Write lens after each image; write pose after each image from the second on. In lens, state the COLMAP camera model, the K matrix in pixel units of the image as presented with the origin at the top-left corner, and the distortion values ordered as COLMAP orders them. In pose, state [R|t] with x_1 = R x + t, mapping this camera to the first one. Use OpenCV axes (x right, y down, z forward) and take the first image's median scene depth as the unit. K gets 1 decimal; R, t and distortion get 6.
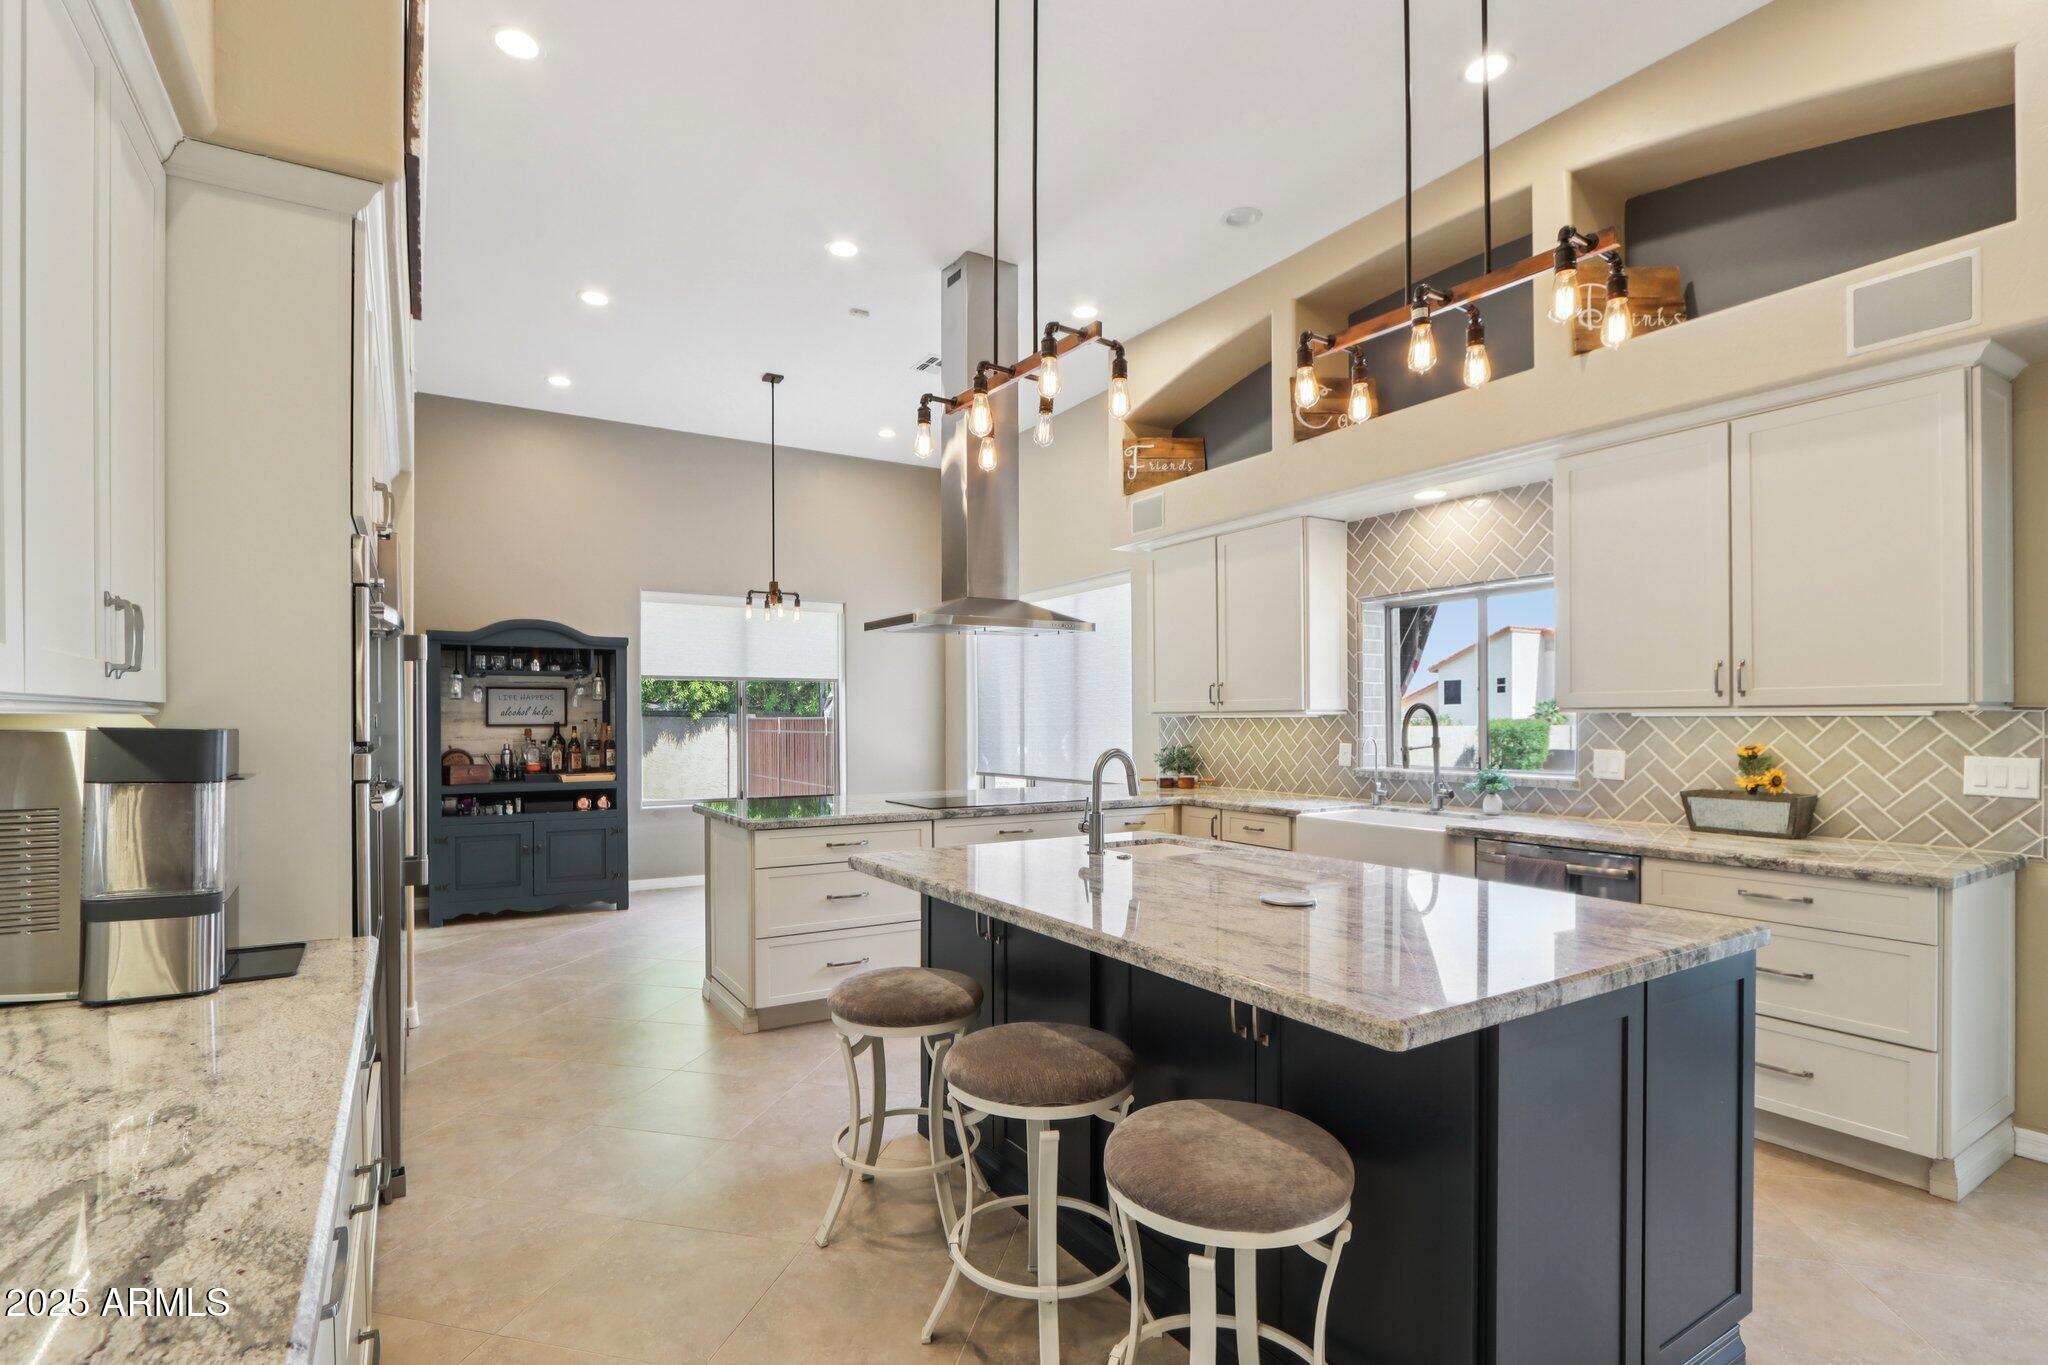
lens RADIAL K [[959.8, 0, 1016.0], [0, 959.8, 722.1], [0, 0, 1]] dist [-0.014992, 0.000905]
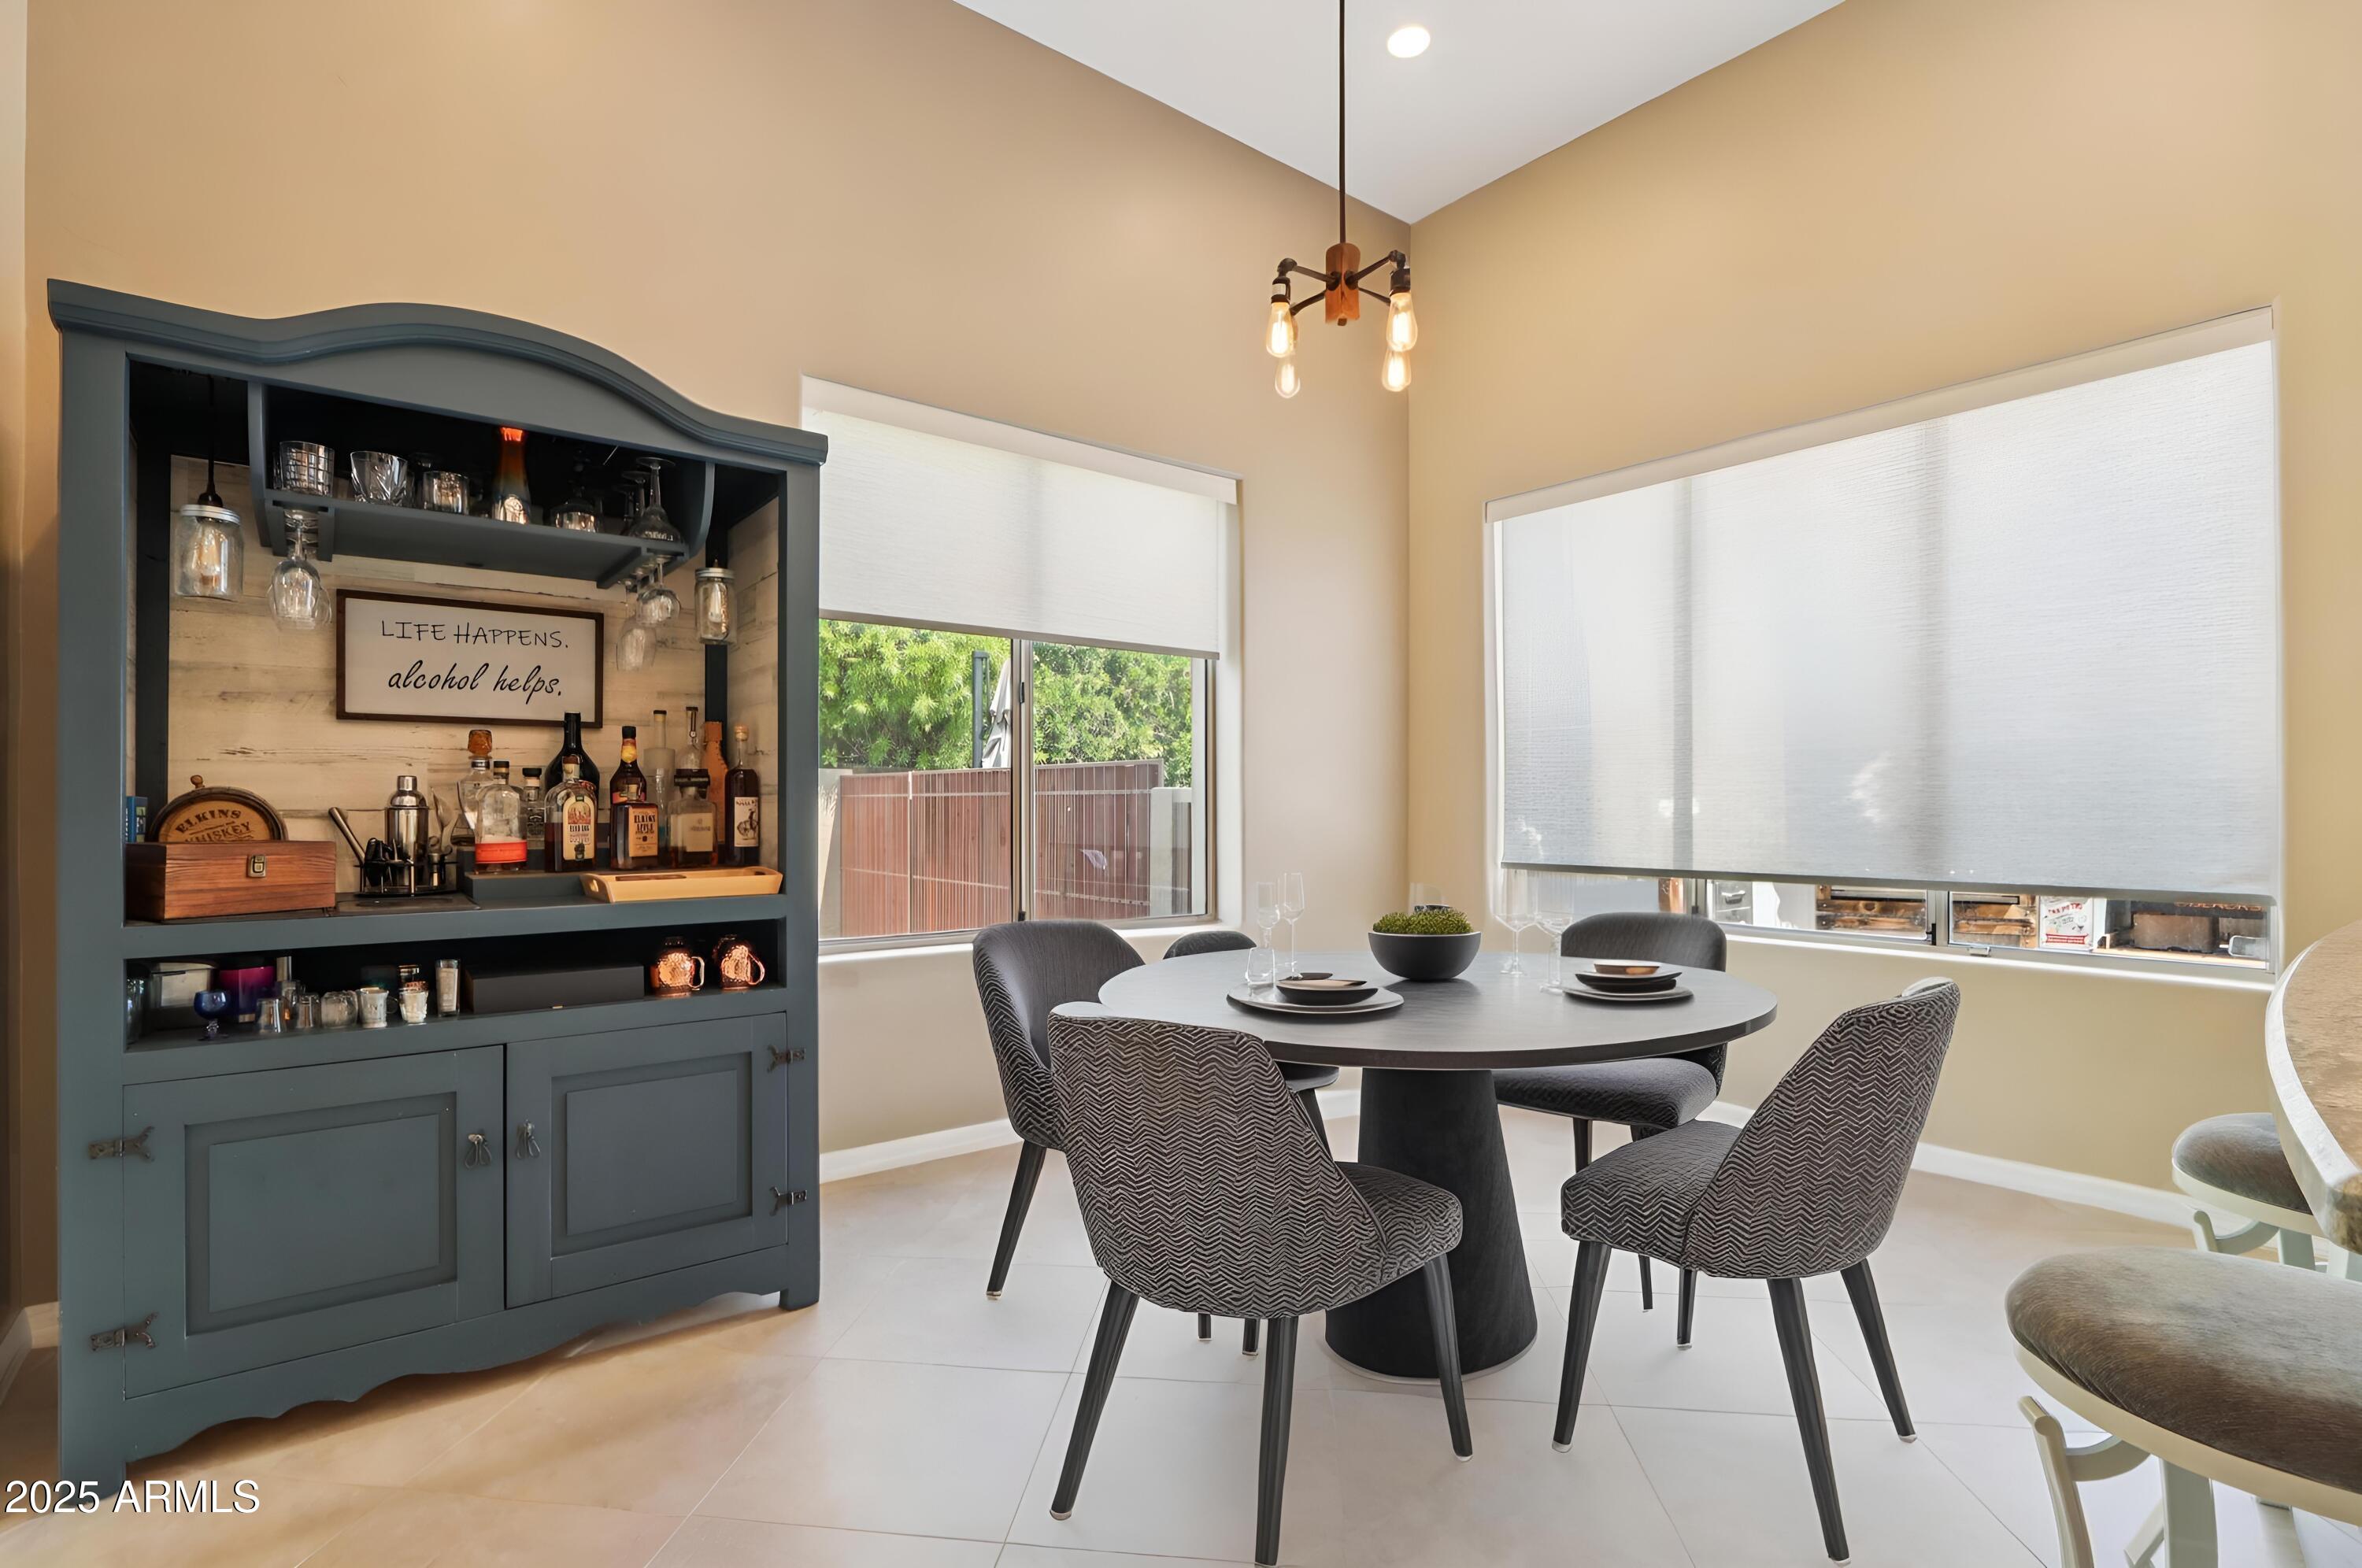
lens RADIAL K [[1106.7, 0, 1178.1], [0, 1106.7, 799.3], [0, 0, 1]] dist [-0.014242, 0.000249]
pose [[0.993554, 0.004173, 0.113283, -0.330298], [-0.003674, 0.999983, -0.004617, 0.031429], [-0.113300, 0.004171, 0.993552, 0.627936]]
